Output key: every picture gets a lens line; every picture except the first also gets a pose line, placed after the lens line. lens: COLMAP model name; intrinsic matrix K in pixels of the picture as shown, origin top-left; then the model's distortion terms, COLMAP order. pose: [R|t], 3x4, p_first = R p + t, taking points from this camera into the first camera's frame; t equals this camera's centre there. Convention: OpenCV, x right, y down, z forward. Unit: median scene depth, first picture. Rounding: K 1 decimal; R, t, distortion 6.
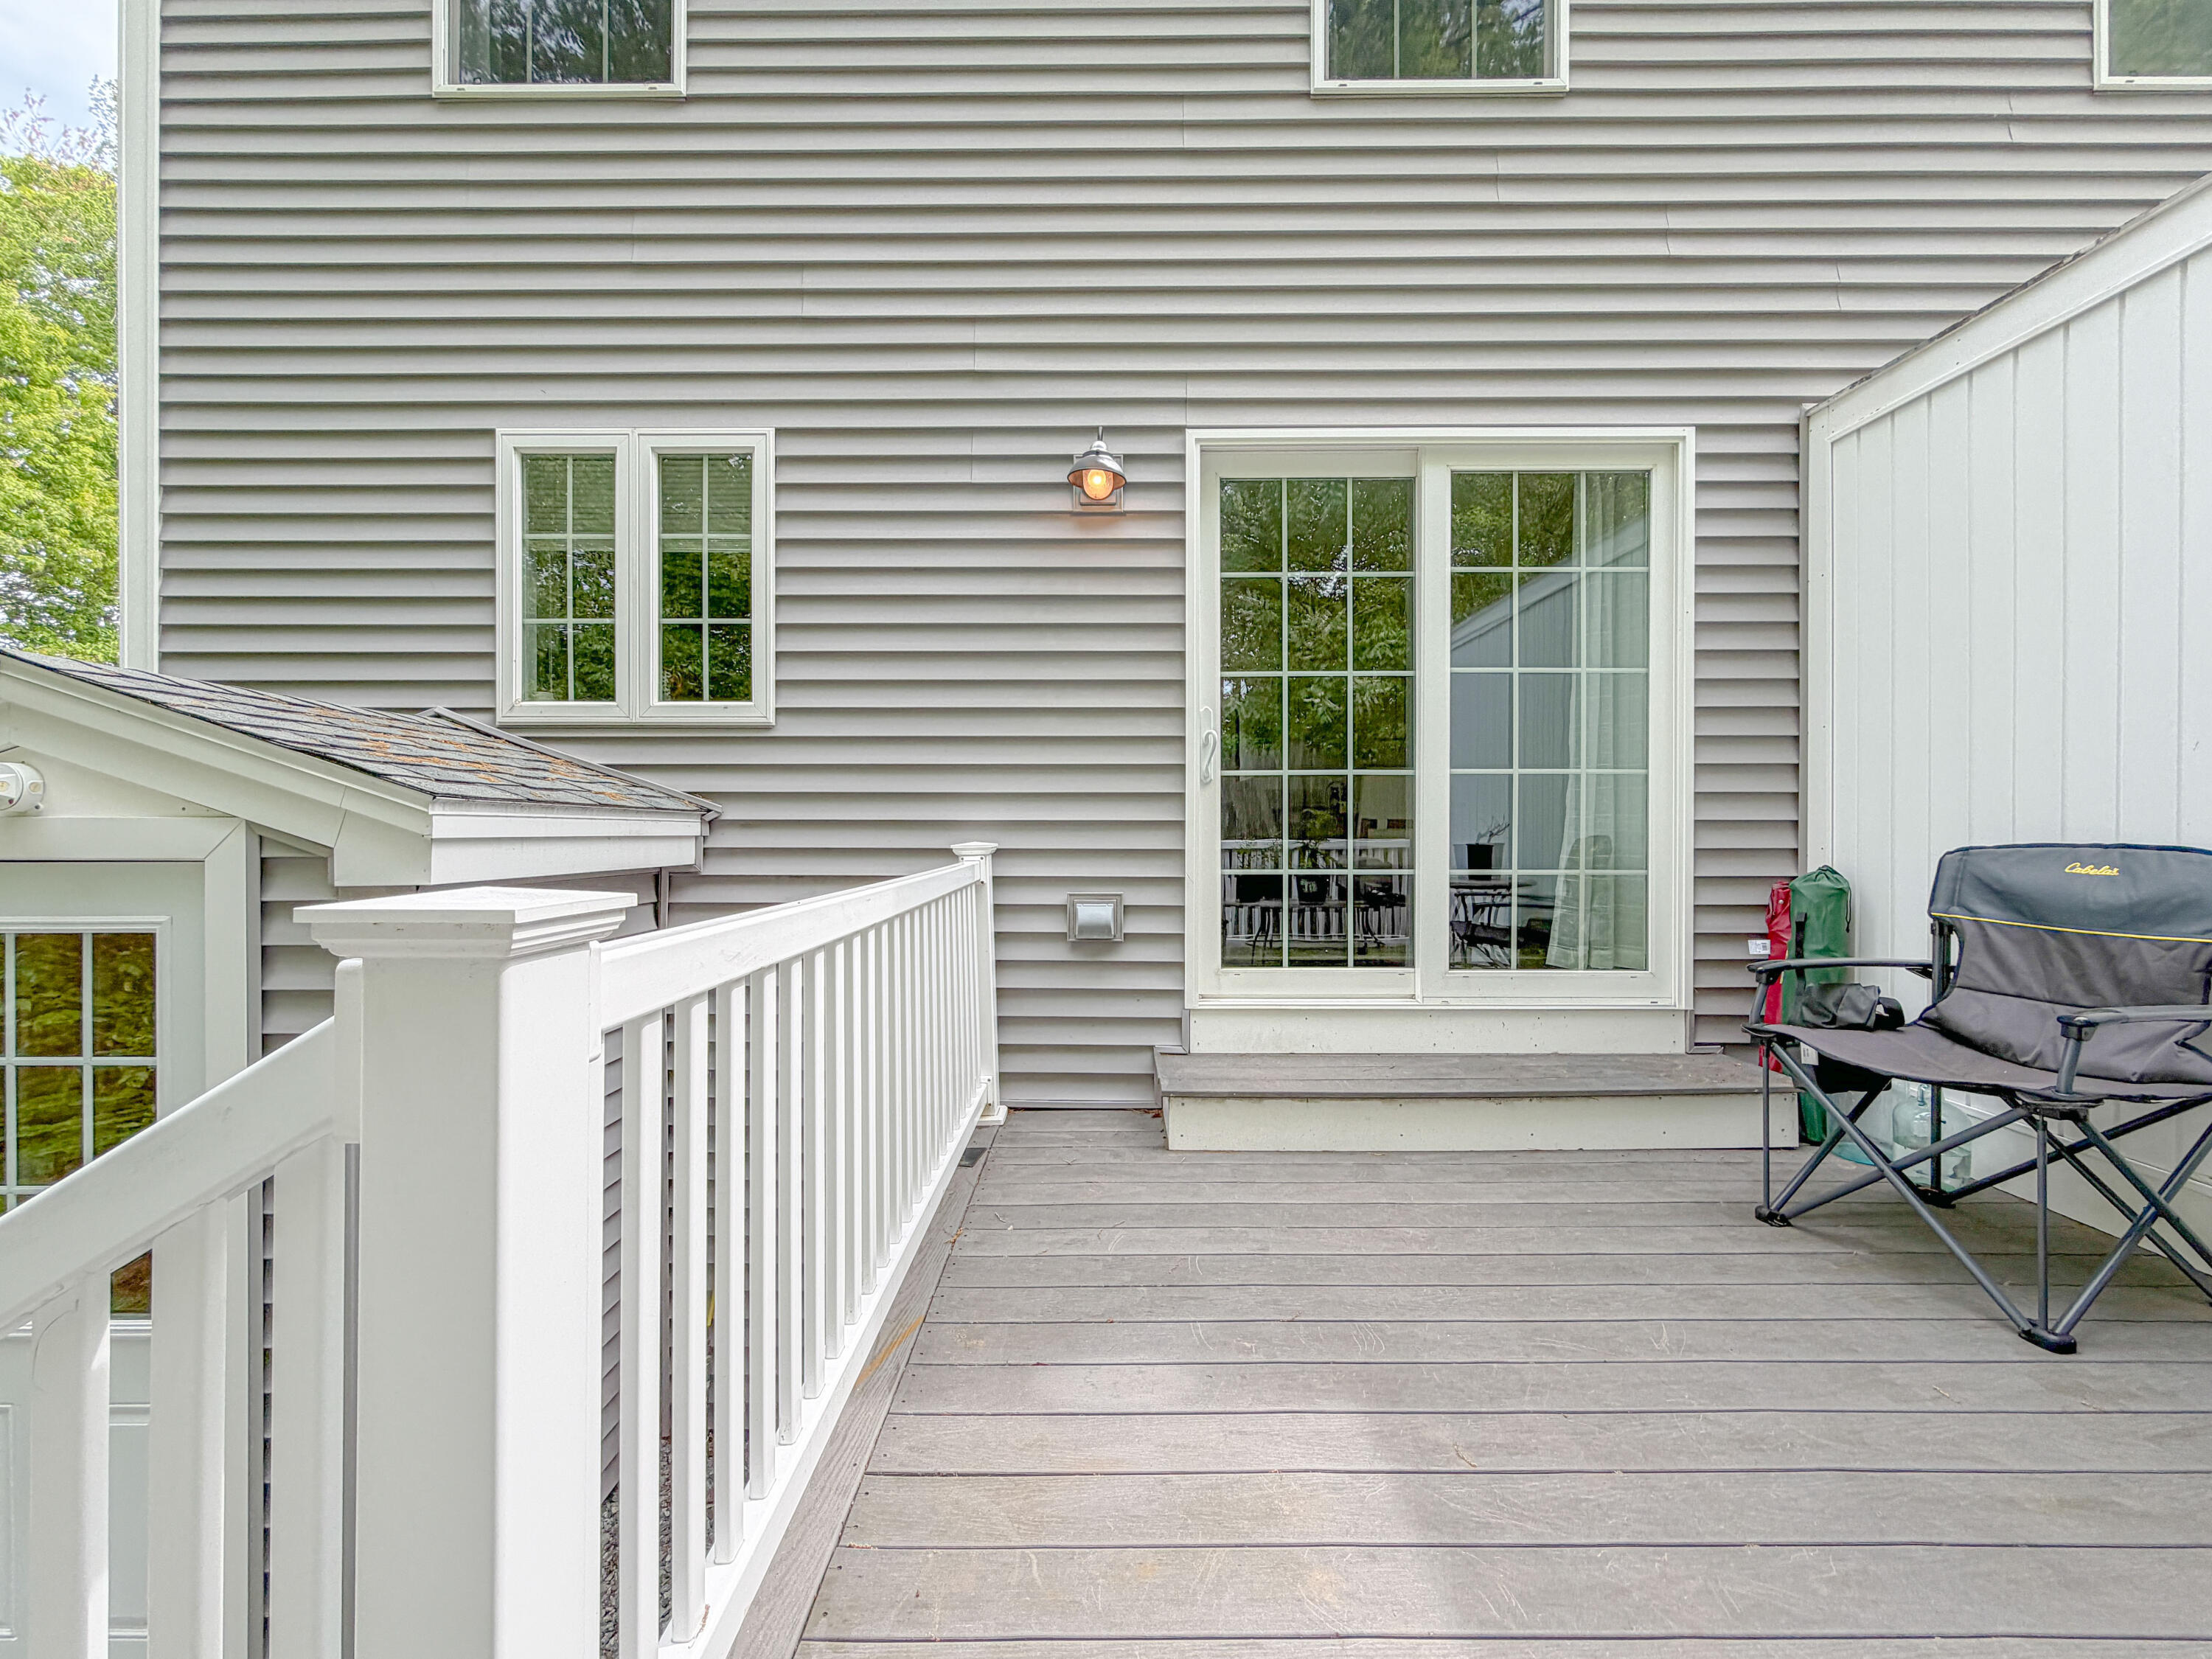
lens RADIAL K [[887.2, 0, 1107.3], [0, 887.2, 830.1], [0, 0, 1]] dist [0.000318, -0.000052]
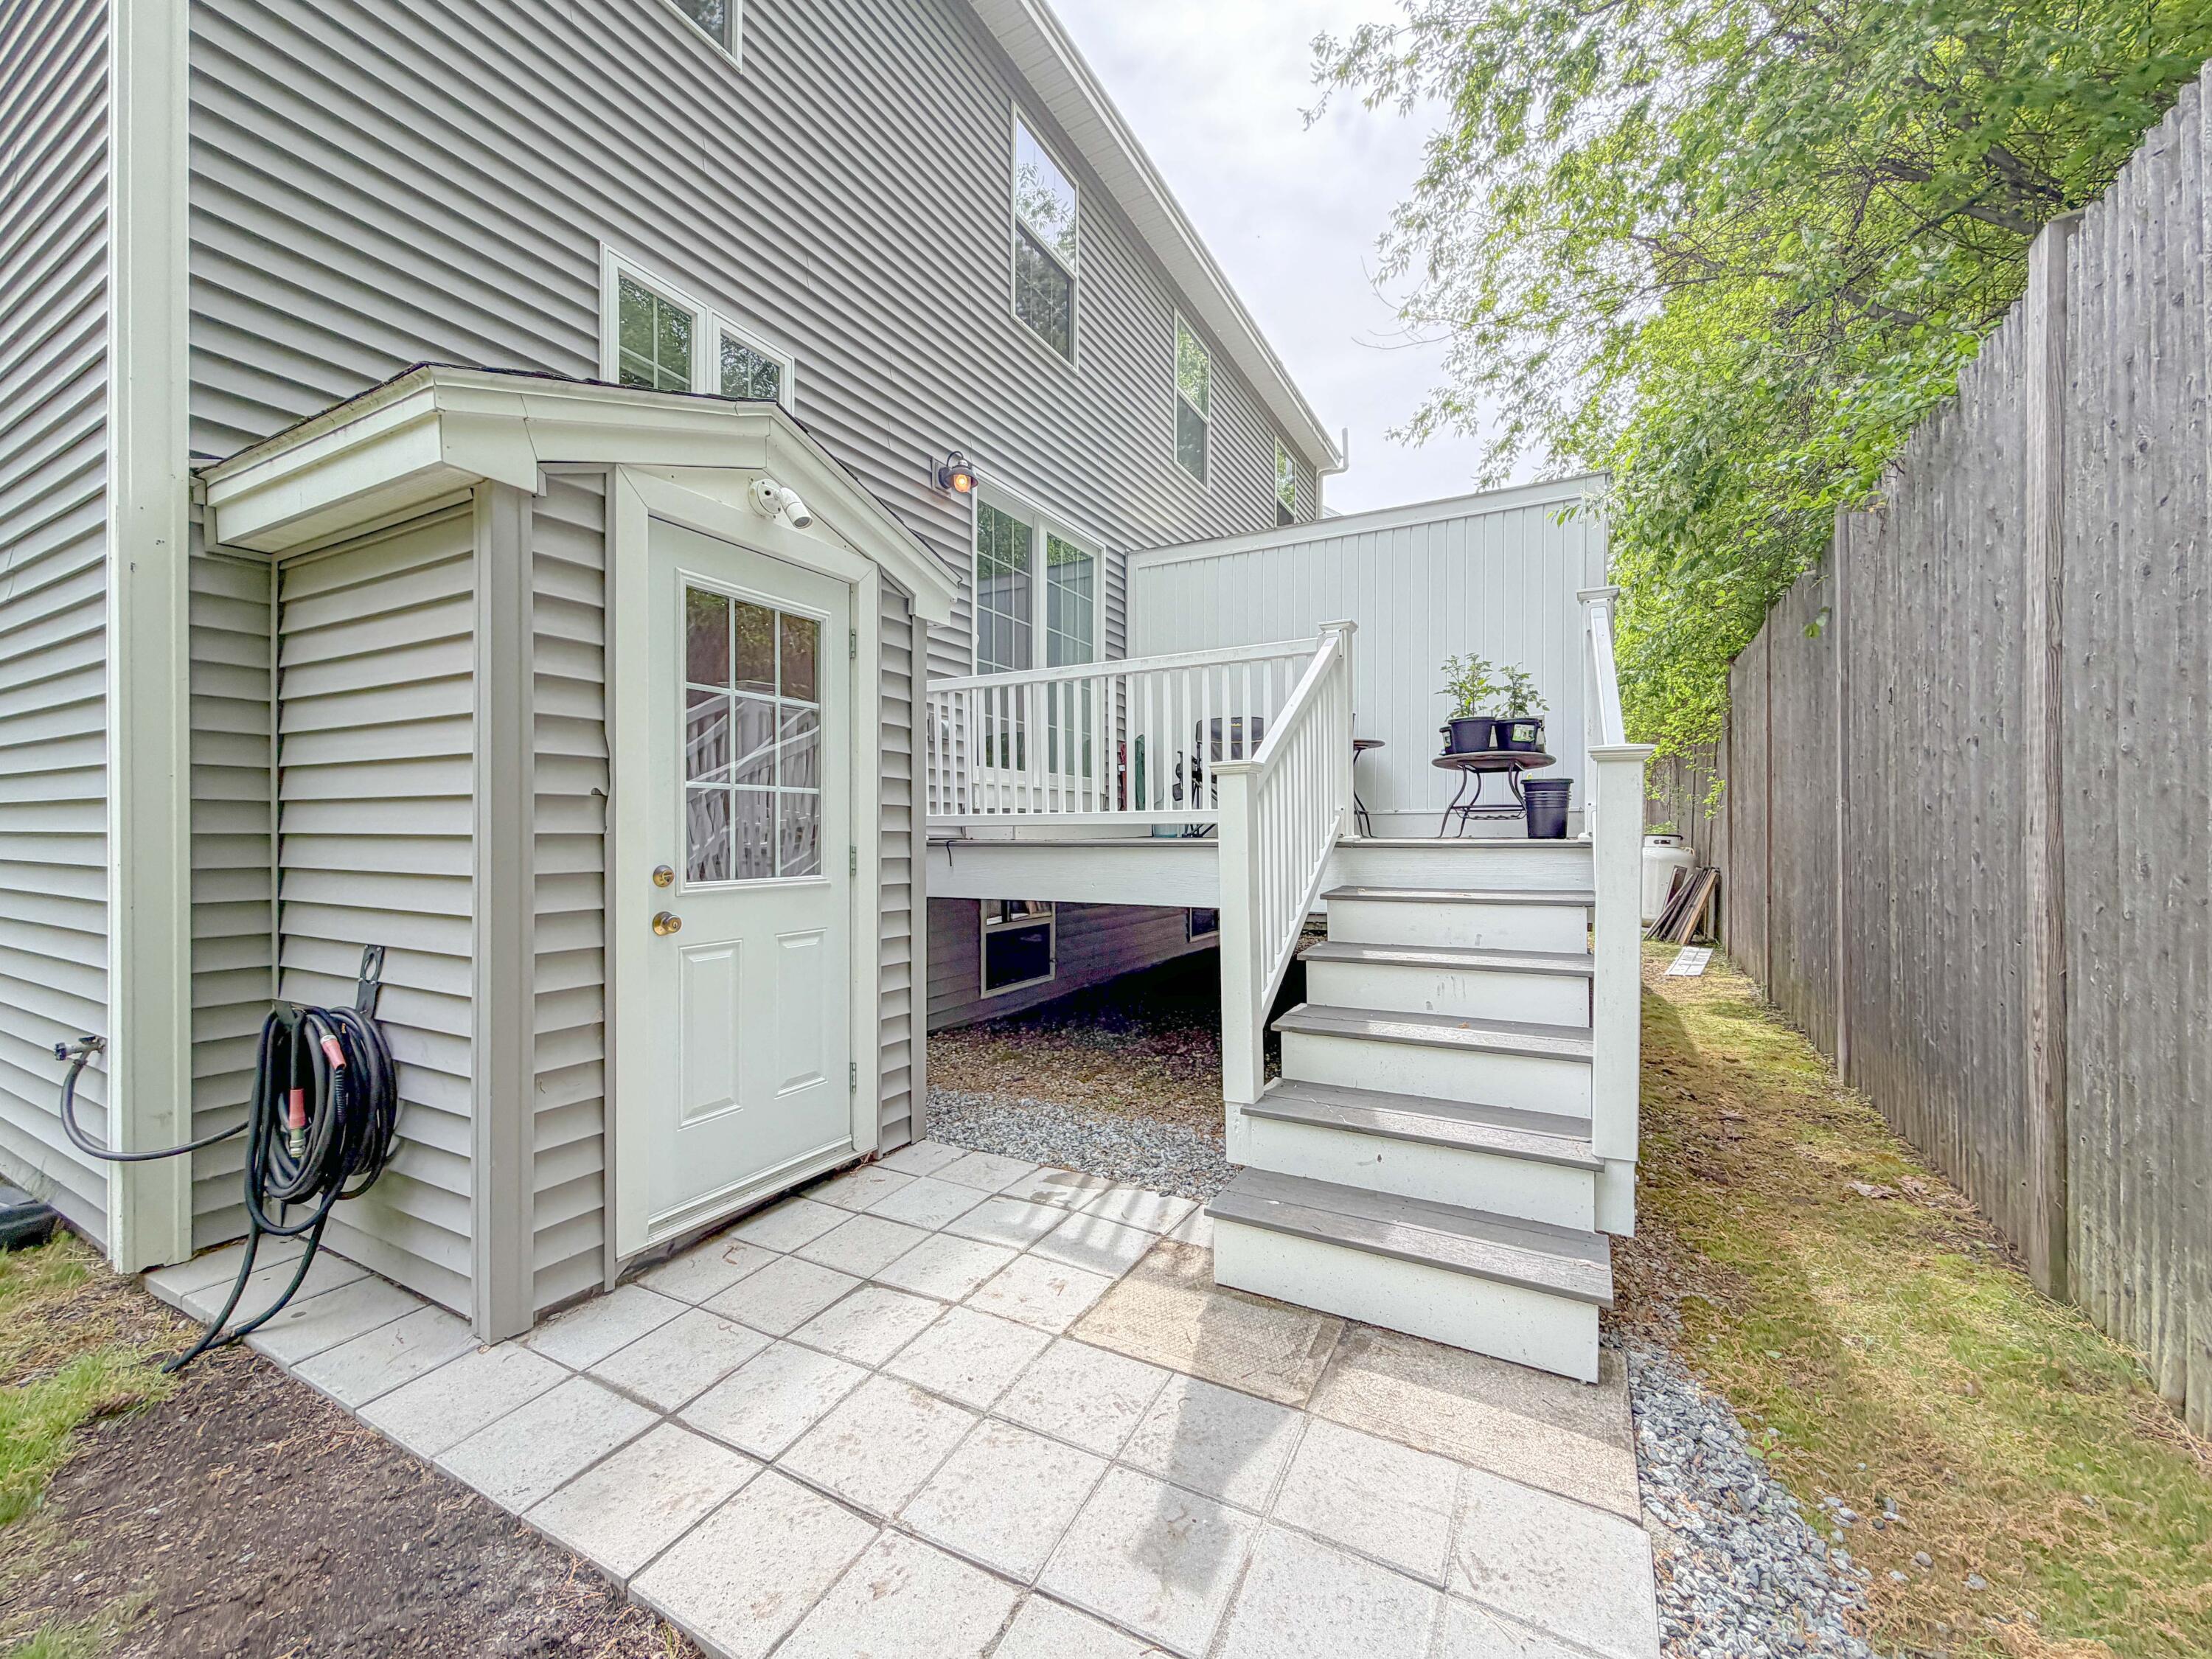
lens RADIAL K [[887.2, 0, 1108.0], [0, 887.2, 827.7], [0, 0, 1]] dist [0.000318, -0.000052]
pose [[0.473356, 0.007830, 0.880837, -1.446877], [0.000984, 0.999955, -0.009418, 0.323213], [-0.880871, 0.005325, 0.473327, -0.108130]]
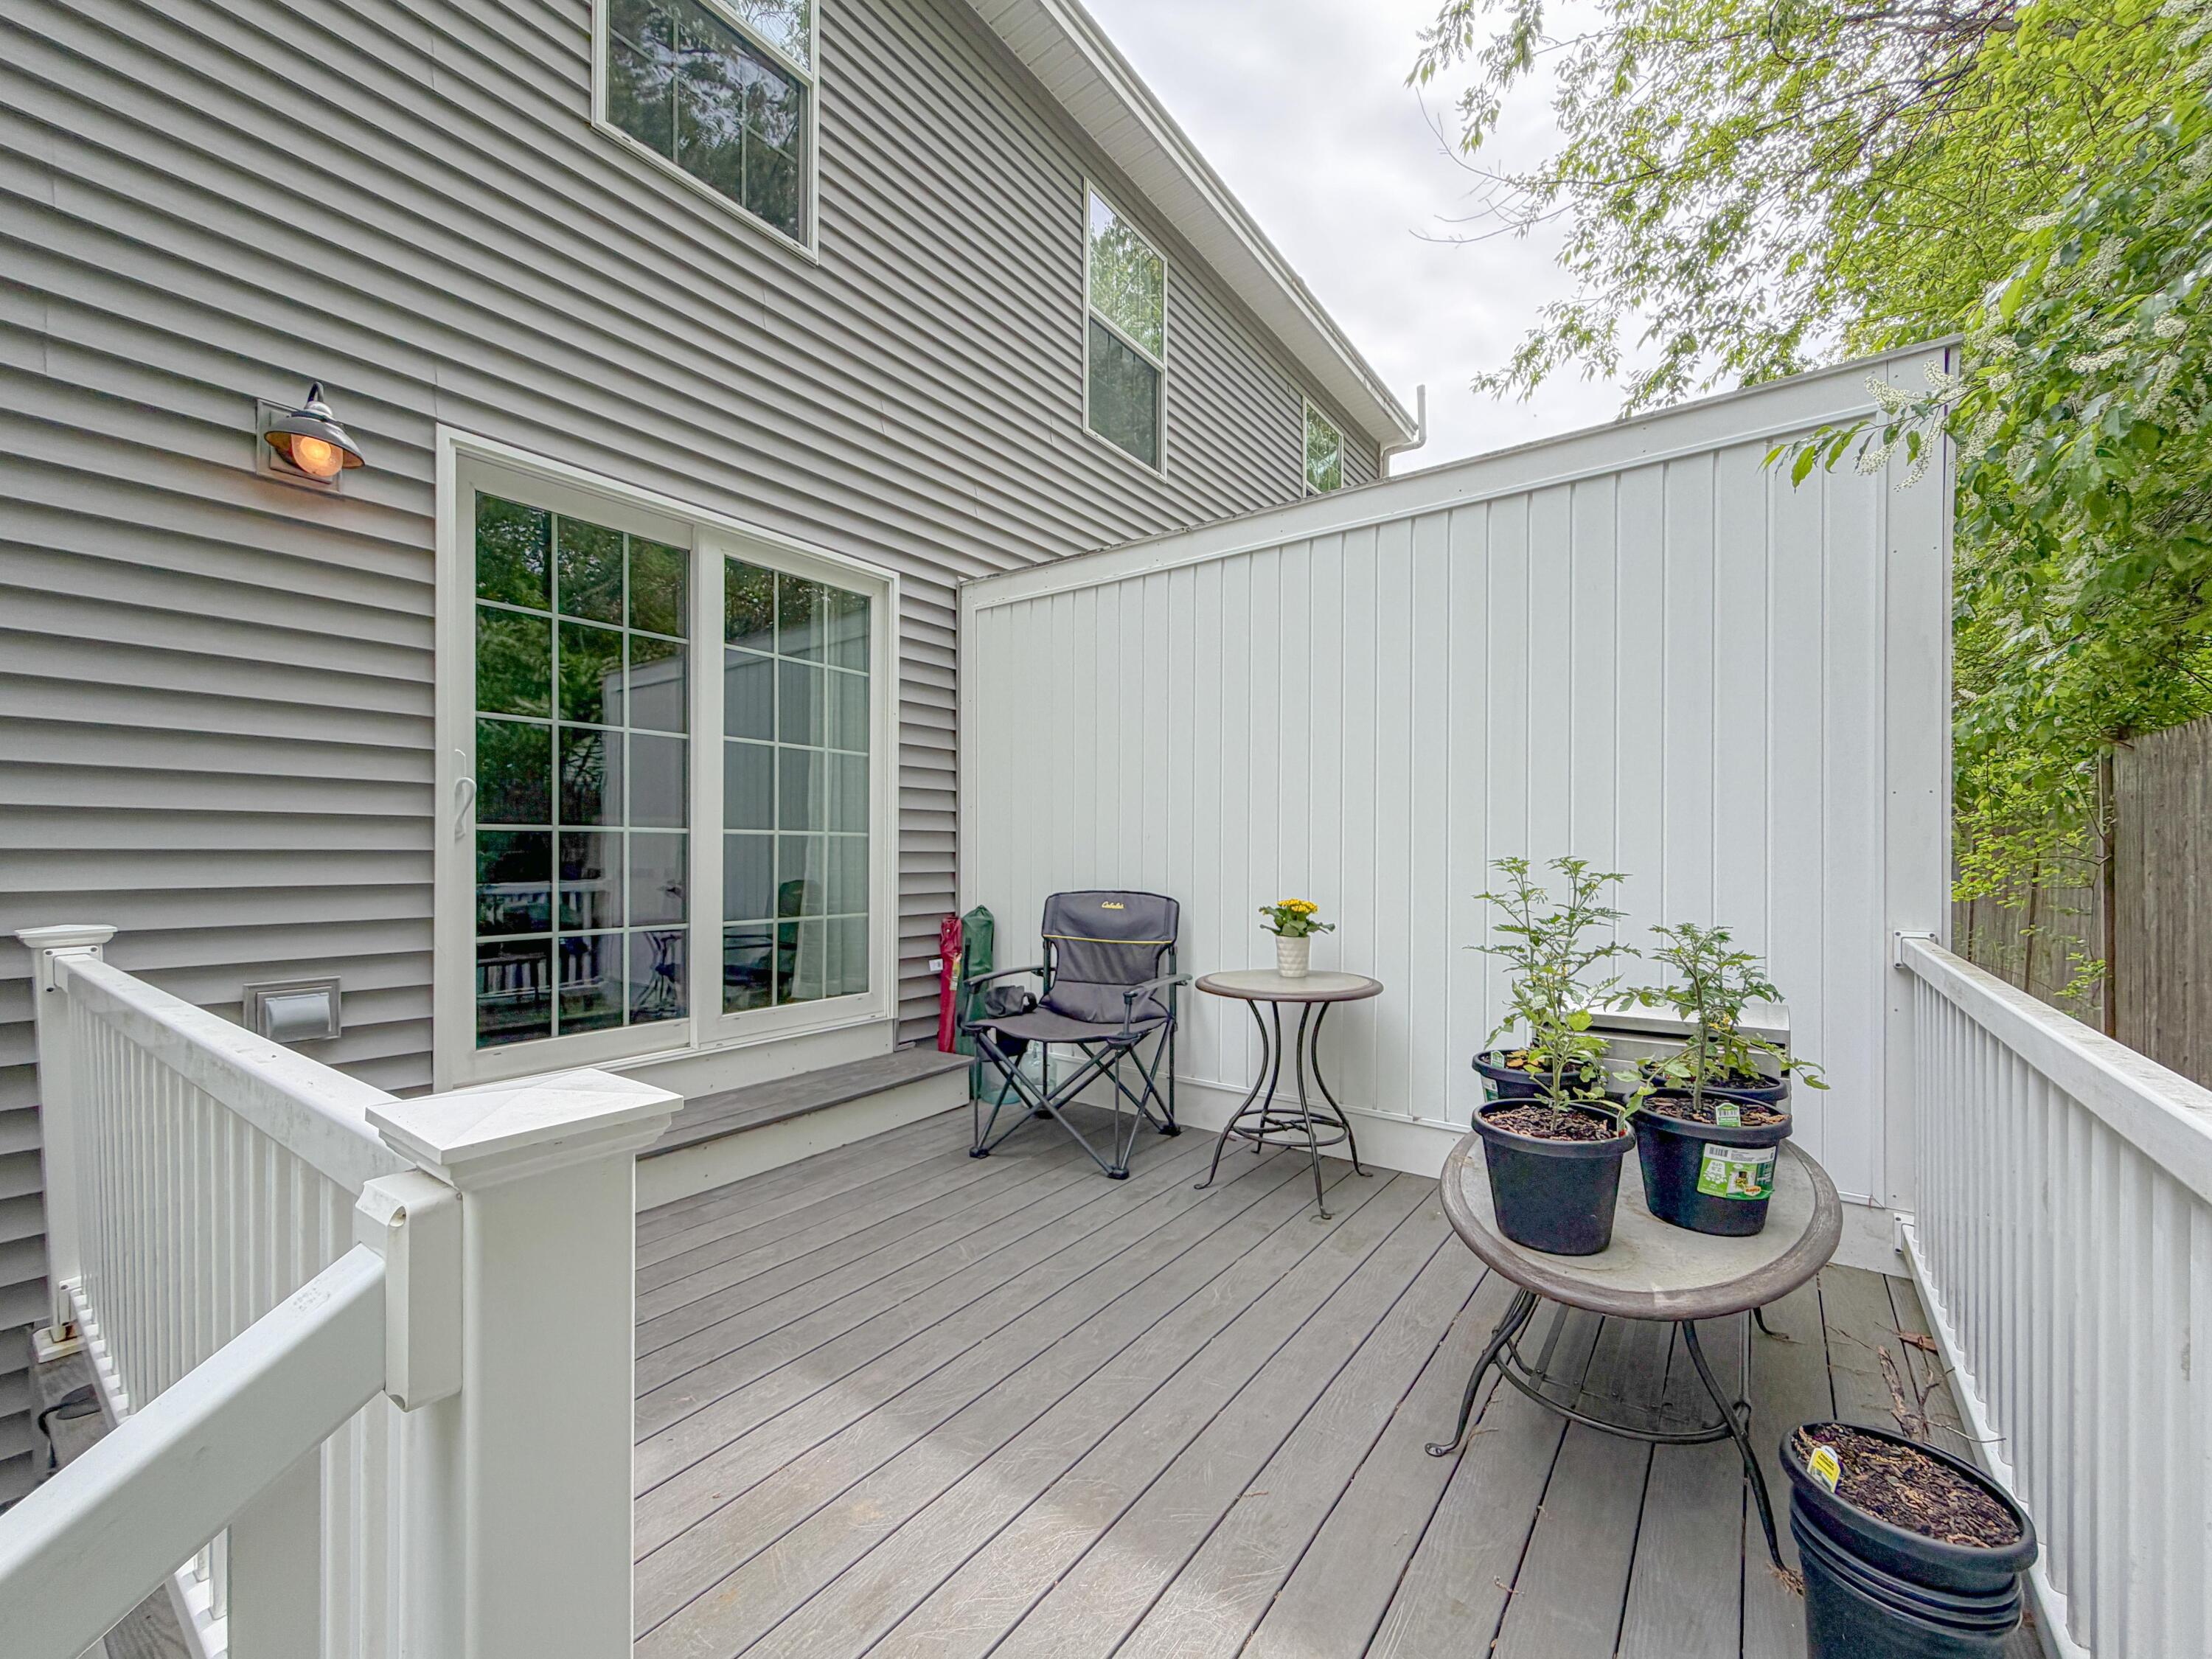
lens RADIAL K [[887.2, 0, 1098.4], [0, 887.2, 857.5], [0, 0, 1]] dist [0.000318, -0.000052]
pose [[0.592750, -0.001850, 0.805385, -0.229881], [0.001262, 0.999998, 0.001368, -0.037574], [-0.805386, 0.000206, 0.592751, -0.013872]]
